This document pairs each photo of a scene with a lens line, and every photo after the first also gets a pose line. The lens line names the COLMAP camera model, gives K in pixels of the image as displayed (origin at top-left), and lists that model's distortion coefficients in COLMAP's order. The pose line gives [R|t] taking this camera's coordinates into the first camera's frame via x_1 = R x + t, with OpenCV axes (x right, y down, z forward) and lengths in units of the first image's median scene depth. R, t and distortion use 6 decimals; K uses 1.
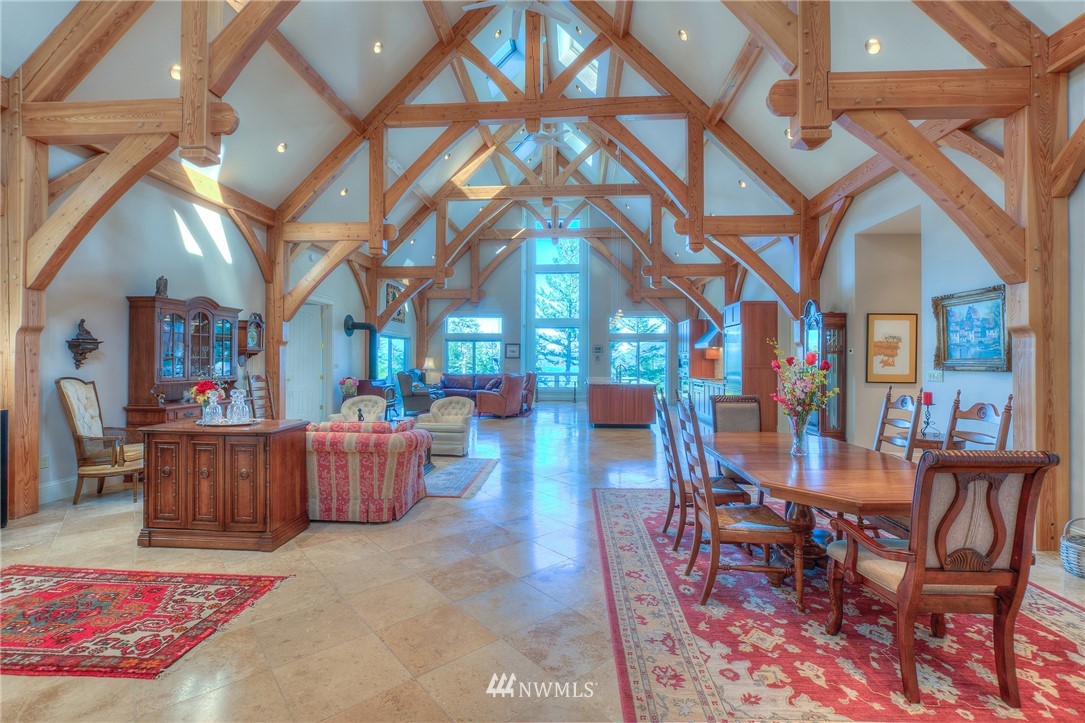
lens RADIAL K [[475.0, 0, 544.4], [0, 475.0, 354.0], [0, 0, 1]] dist [-0.018769, 0.000862]
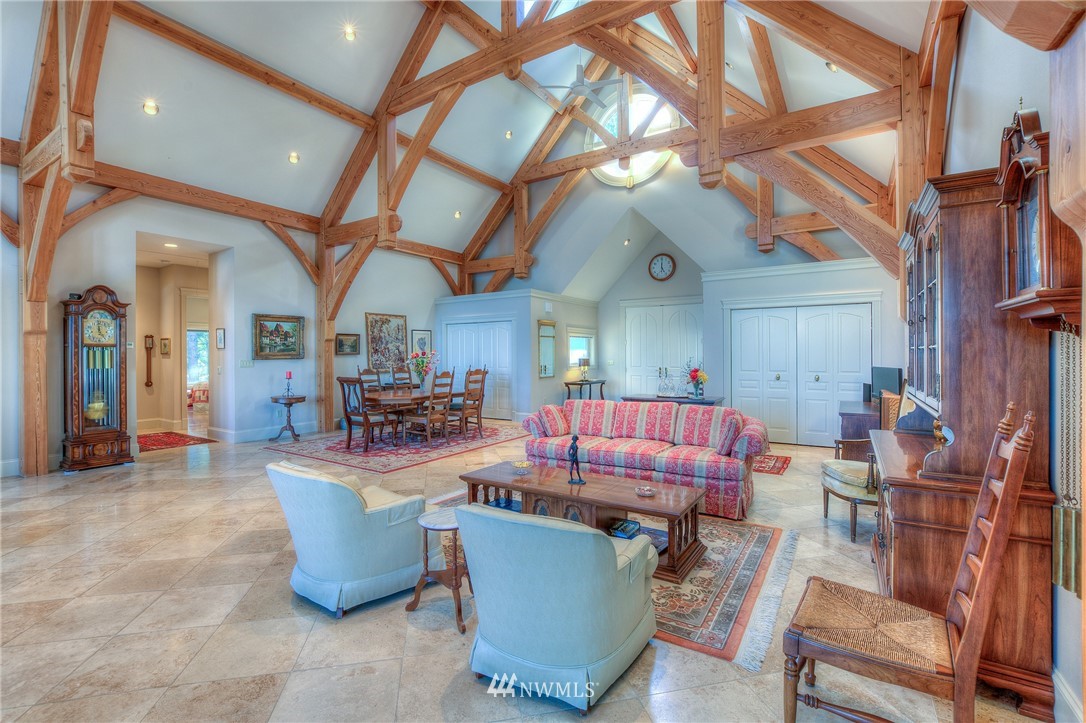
lens RADIAL K [[475.4, 0, 544.9], [0, 475.4, 354.0], [0, 0, 1]] dist [-0.018769, 0.000862]
pose [[-0.875837, -0.000092, 0.482607, -0.259113], [-0.003987, 0.999967, -0.007045, 0.007491], [-0.482590, -0.008095, -0.875809, 0.619341]]
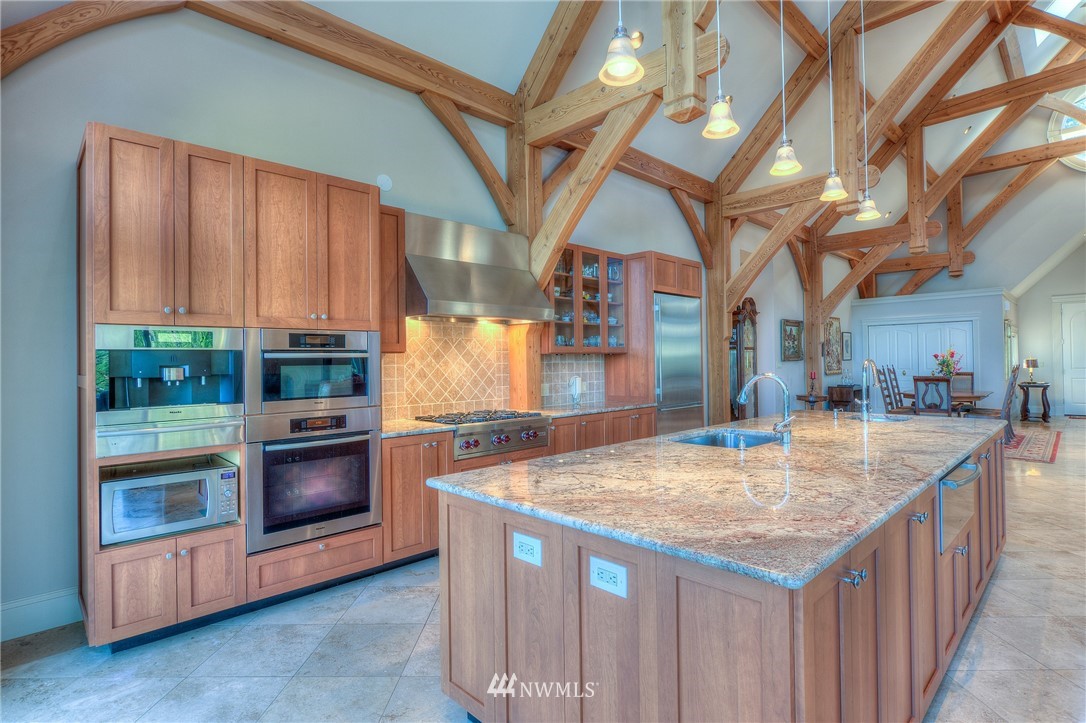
lens RADIAL K [[537.2, 0, 542.2], [0, 537.2, 354.1], [0, 0, 1]] dist [-0.012911, 0.000470]
pose [[-0.742908, 0.008086, 0.669345, 0.051998], [-0.001720, 0.999901, -0.013989, 0.012236], [-0.669392, -0.011544, -0.742820, 0.982780]]
